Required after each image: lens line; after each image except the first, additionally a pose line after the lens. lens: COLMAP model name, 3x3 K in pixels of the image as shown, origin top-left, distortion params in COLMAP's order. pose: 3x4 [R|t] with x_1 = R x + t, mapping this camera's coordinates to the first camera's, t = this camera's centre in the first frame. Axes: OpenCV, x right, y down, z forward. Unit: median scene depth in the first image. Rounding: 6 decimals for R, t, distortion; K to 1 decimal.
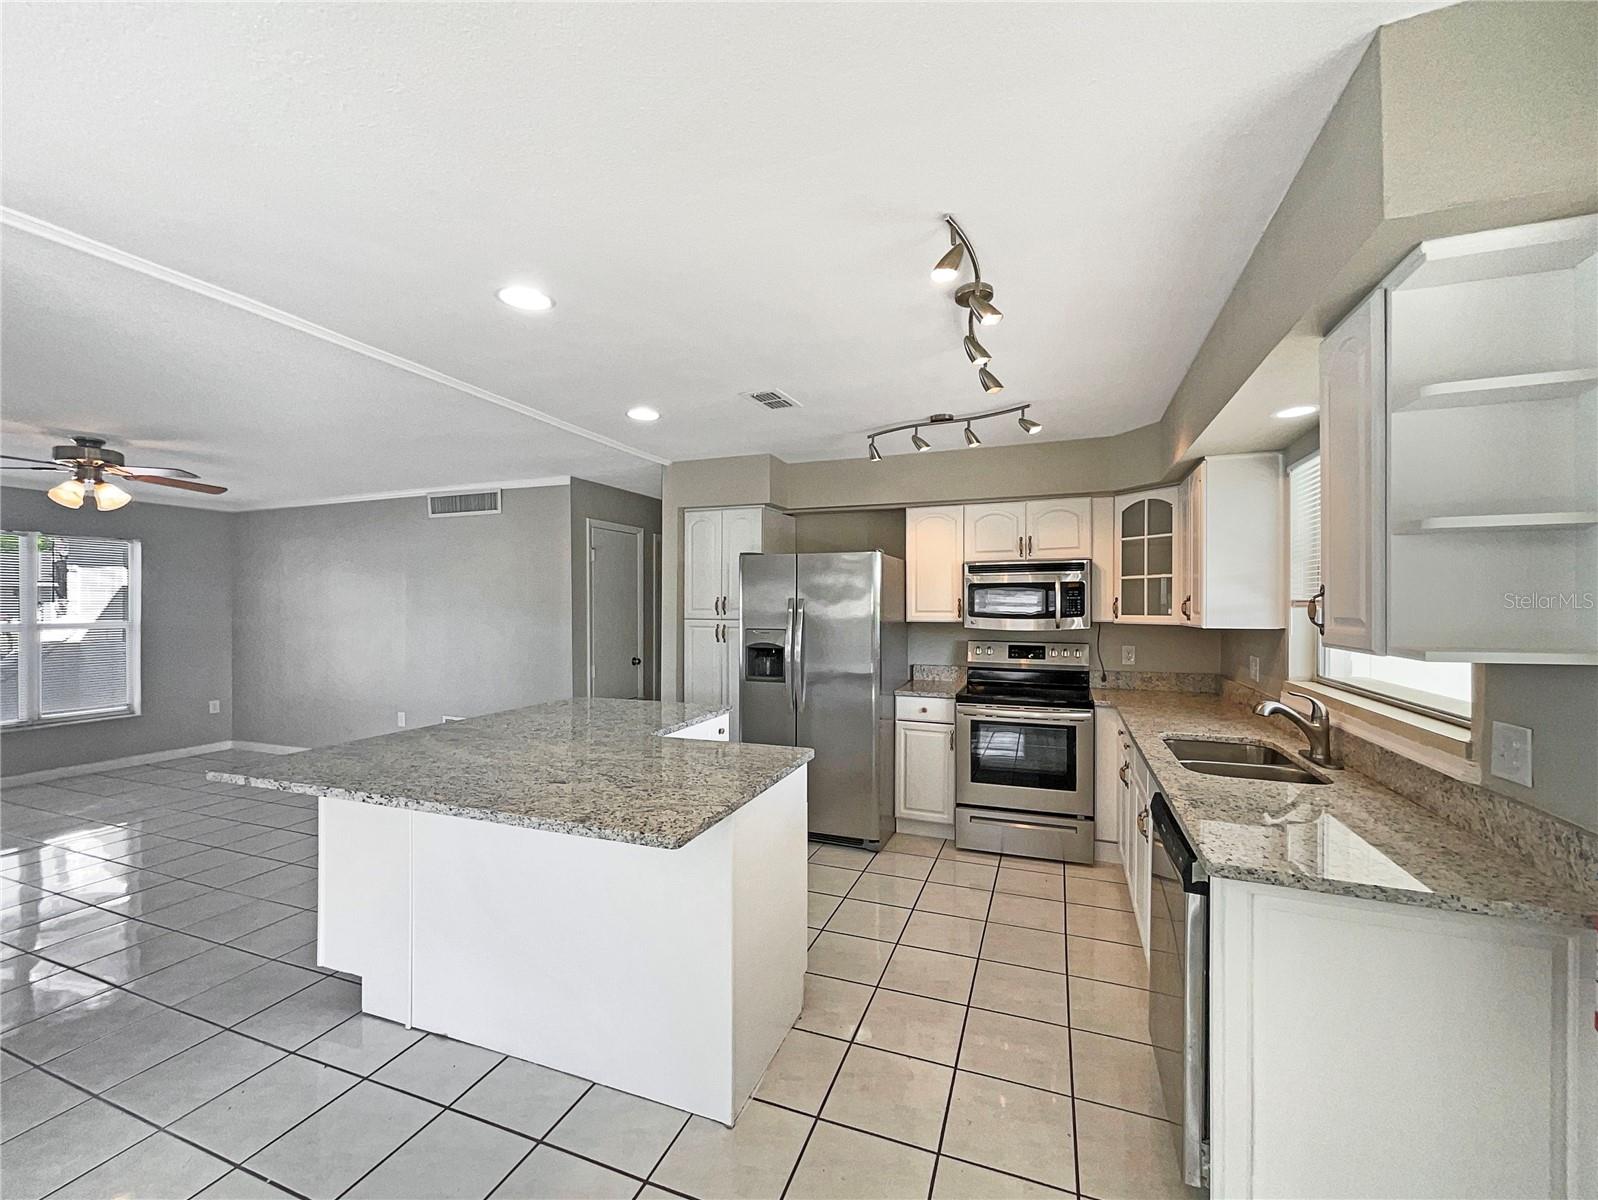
lens RADIAL K [[654.3, 0, 802.1], [0, 654.3, 610.4], [0, 0, 1]] dist [-0.000616, -0.000157]
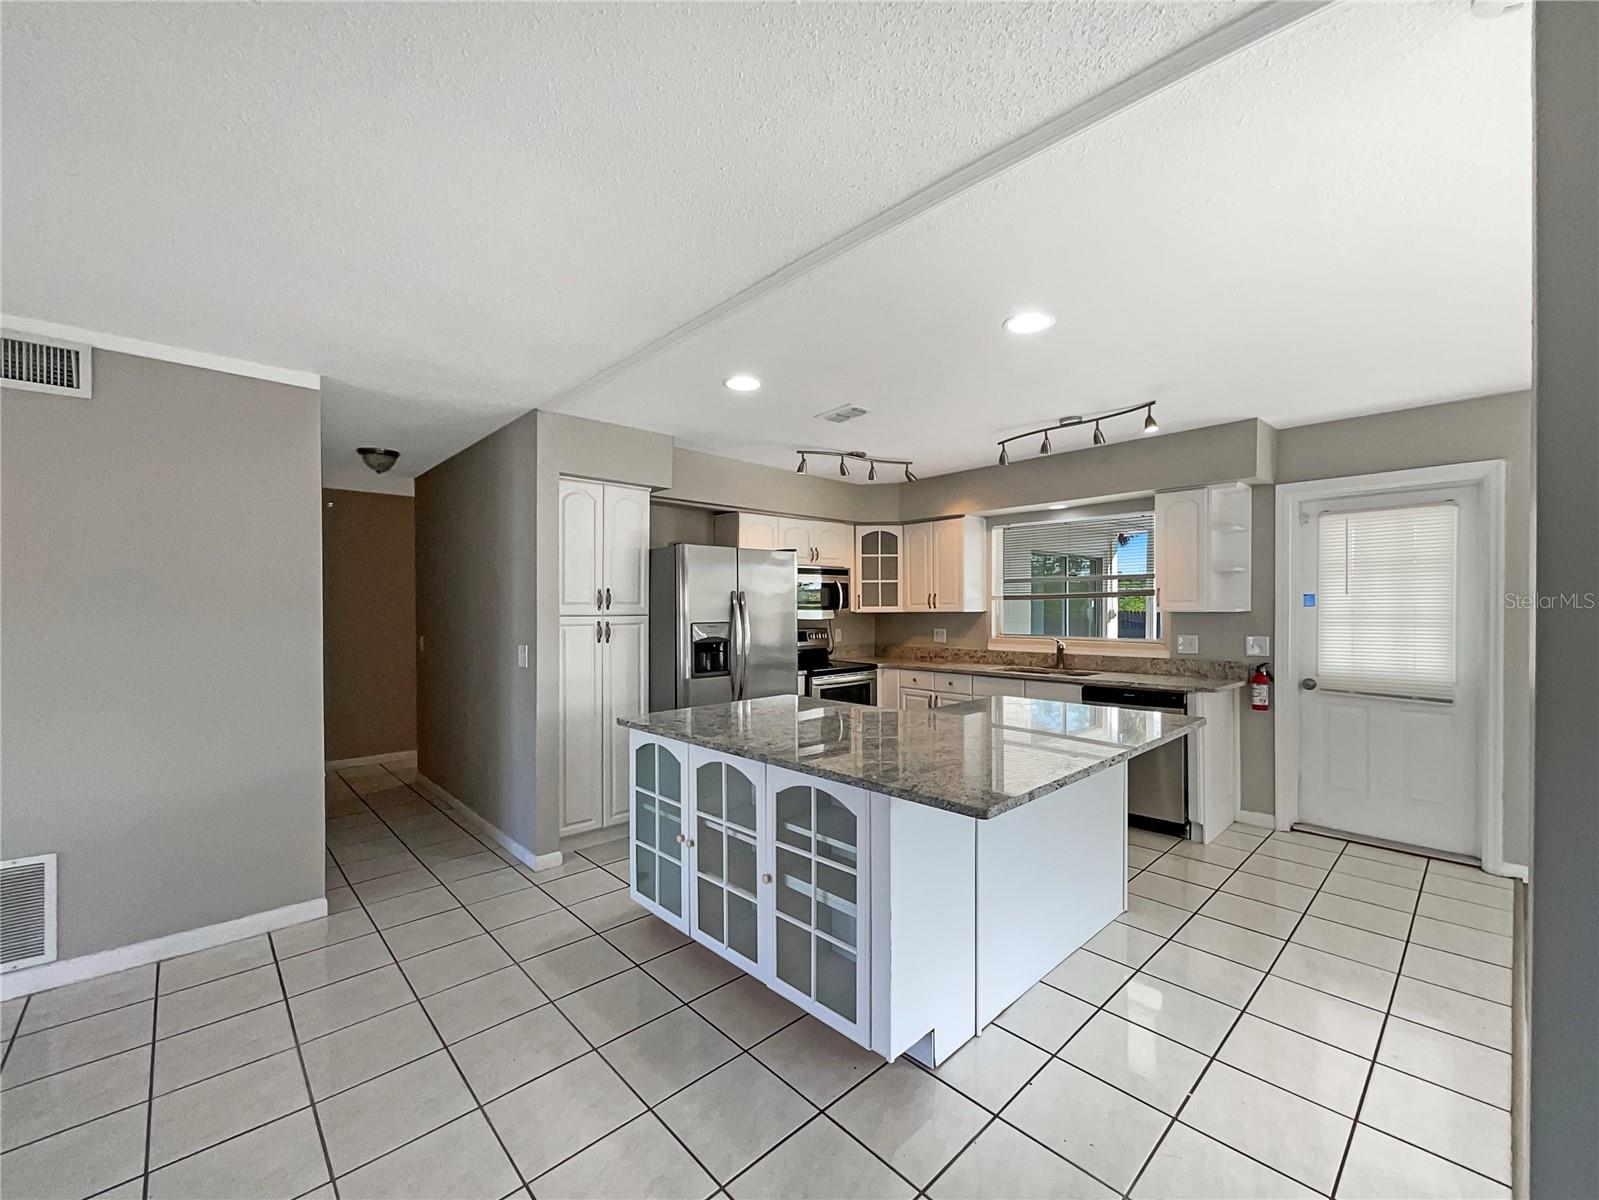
lens RADIAL K [[654.7, 0, 799.3], [0, 654.7, 607.8], [0, 0, 1]] dist [-0.000616, -0.000157]
pose [[0.440381, -0.005457, 0.897795, -0.771237], [0.011744, 0.999931, 0.000317, 0.006827], [-0.897734, 0.010404, 0.440414, 0.408153]]
